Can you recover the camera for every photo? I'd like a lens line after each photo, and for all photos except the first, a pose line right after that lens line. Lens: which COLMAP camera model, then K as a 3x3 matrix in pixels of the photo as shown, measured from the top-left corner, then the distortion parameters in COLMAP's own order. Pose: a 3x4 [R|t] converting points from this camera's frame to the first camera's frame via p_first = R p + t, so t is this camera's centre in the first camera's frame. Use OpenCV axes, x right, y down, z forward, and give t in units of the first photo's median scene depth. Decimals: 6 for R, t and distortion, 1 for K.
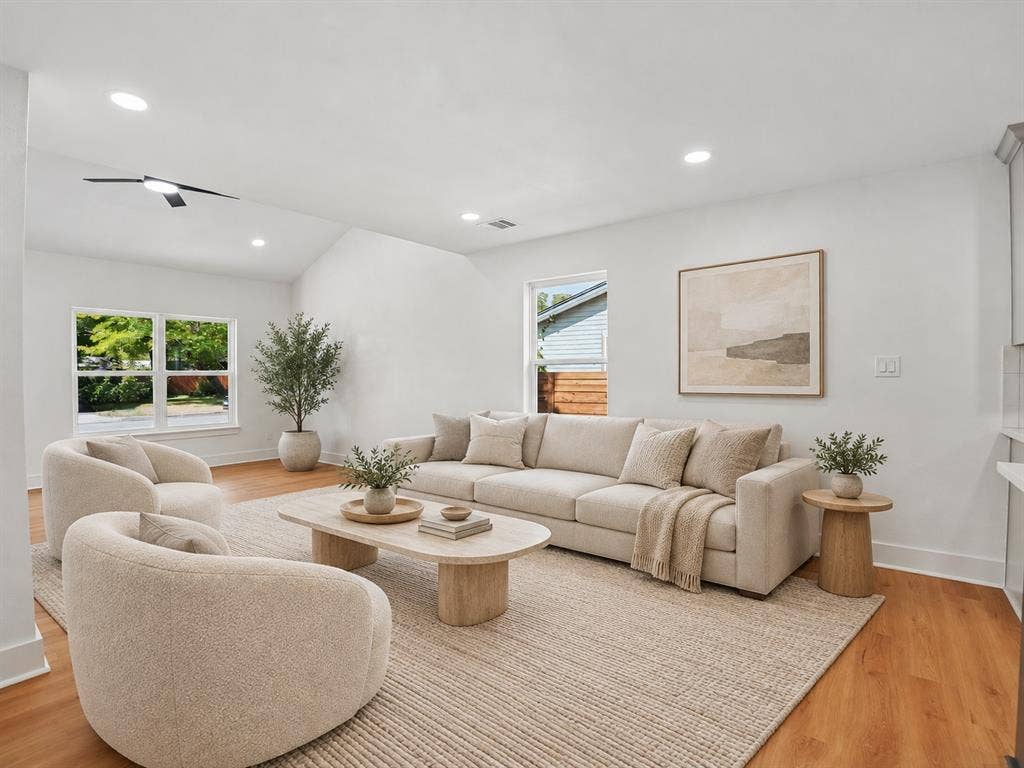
lens RADIAL K [[490.8, 0, 510.6], [0, 490.8, 379.6], [0, 0, 1]] dist [-0.045579, 0.000691]
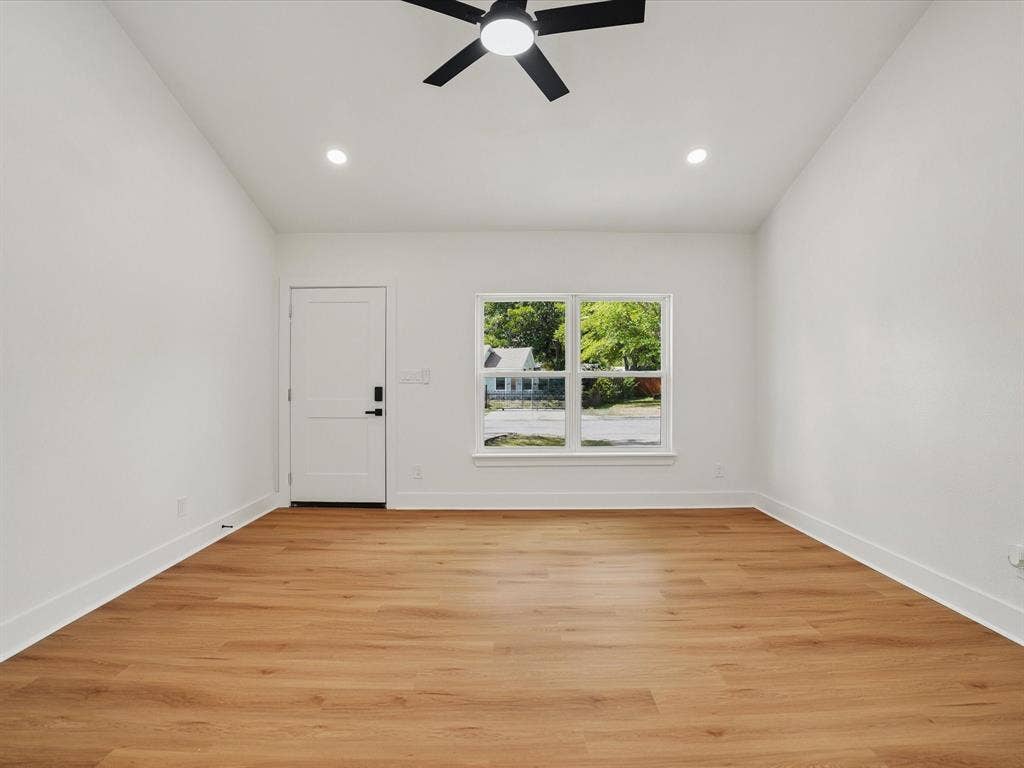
lens RADIAL K [[490.8, 0, 510.6], [0, 490.8, 379.6], [0, 0, 1]] dist [-0.045579, 0.000691]
pose [[0.630011, -0.000416, -0.776586, -0.052470], [-0.004659, 0.999980, -0.004315, -0.000679], [0.776572, 0.006337, 0.629996, 0.114944]]
